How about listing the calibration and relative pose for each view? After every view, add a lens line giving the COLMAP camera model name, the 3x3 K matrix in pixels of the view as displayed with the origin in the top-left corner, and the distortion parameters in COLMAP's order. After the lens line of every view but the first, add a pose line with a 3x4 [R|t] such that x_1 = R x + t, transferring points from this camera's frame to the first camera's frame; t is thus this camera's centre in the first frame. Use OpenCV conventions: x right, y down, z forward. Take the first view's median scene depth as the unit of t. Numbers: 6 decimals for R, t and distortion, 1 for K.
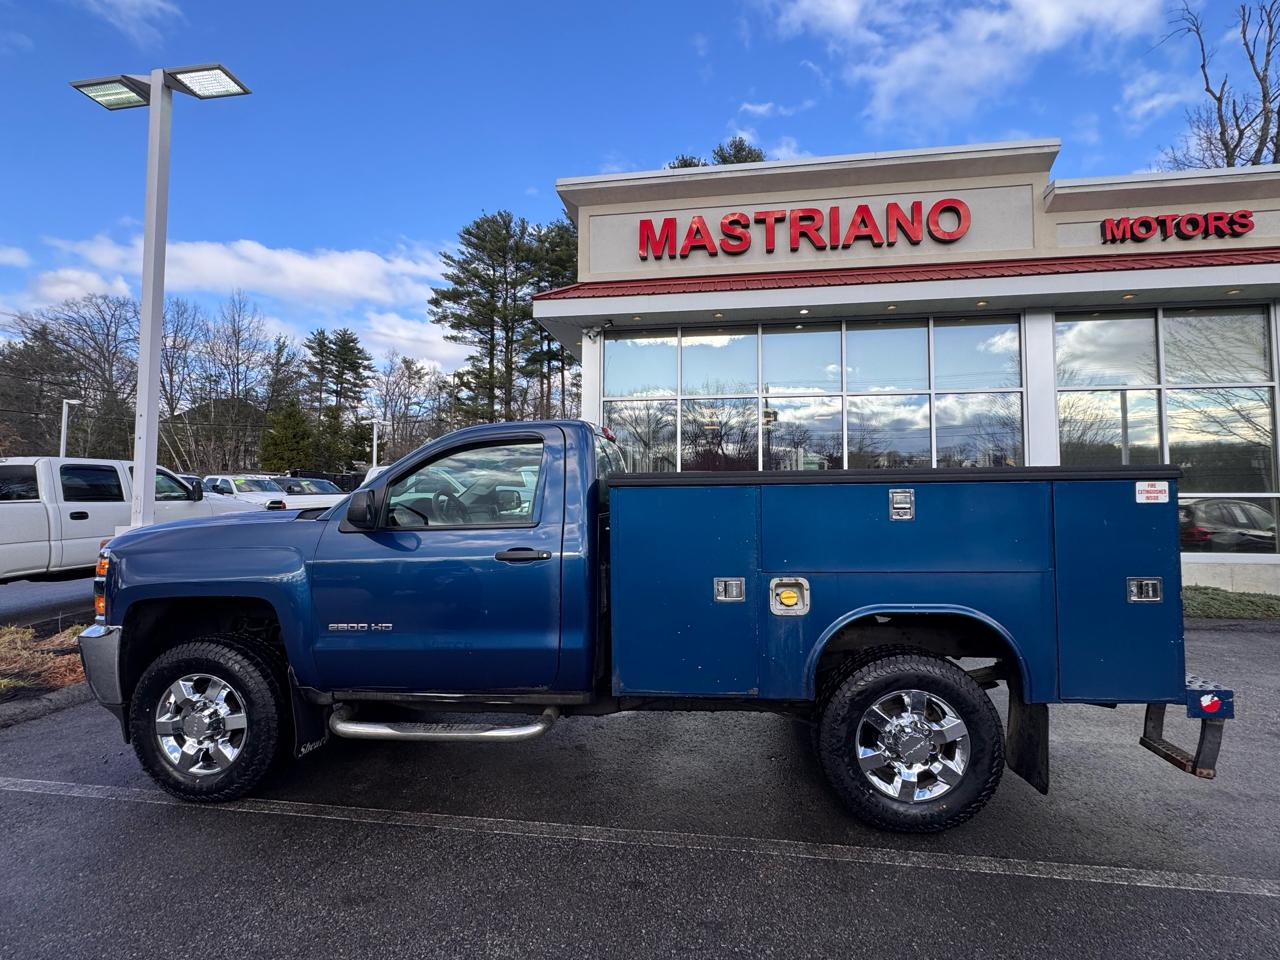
lens RADIAL K [[608.3, 0, 638.3], [0, 608.3, 478.9], [0, 0, 1]] dist [-0.000224, -0.001030]
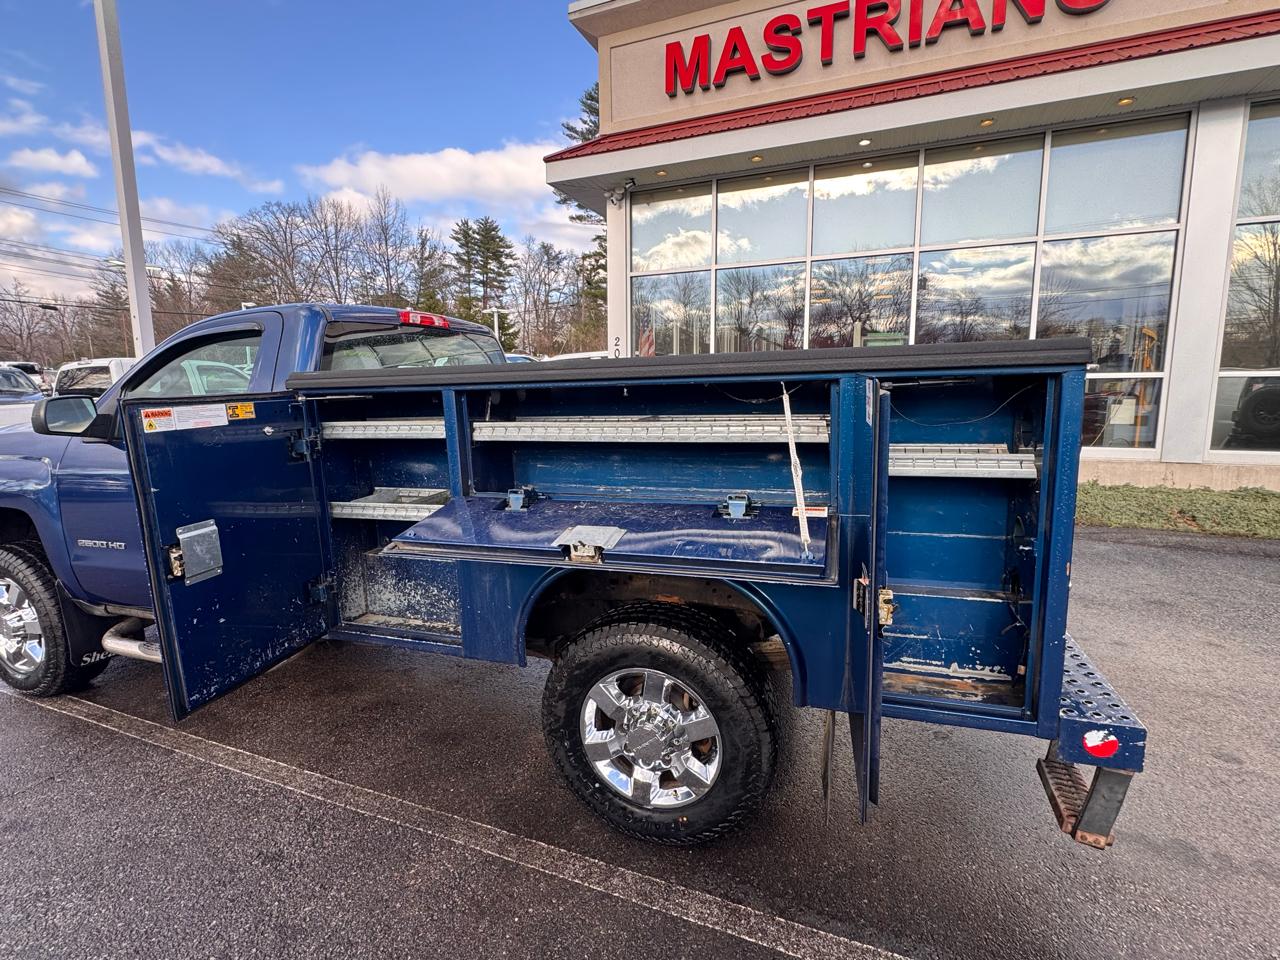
lens RADIAL K [[608.3, 0, 633.5], [0, 608.3, 479.8], [0, 0, 1]] dist [-0.000224, -0.001030]
pose [[0.970405, 0.022949, -0.240390, 0.172582], [0.023173, 0.982030, 0.187295, -0.003009], [0.240369, -0.187323, 0.952435, 0.099659]]
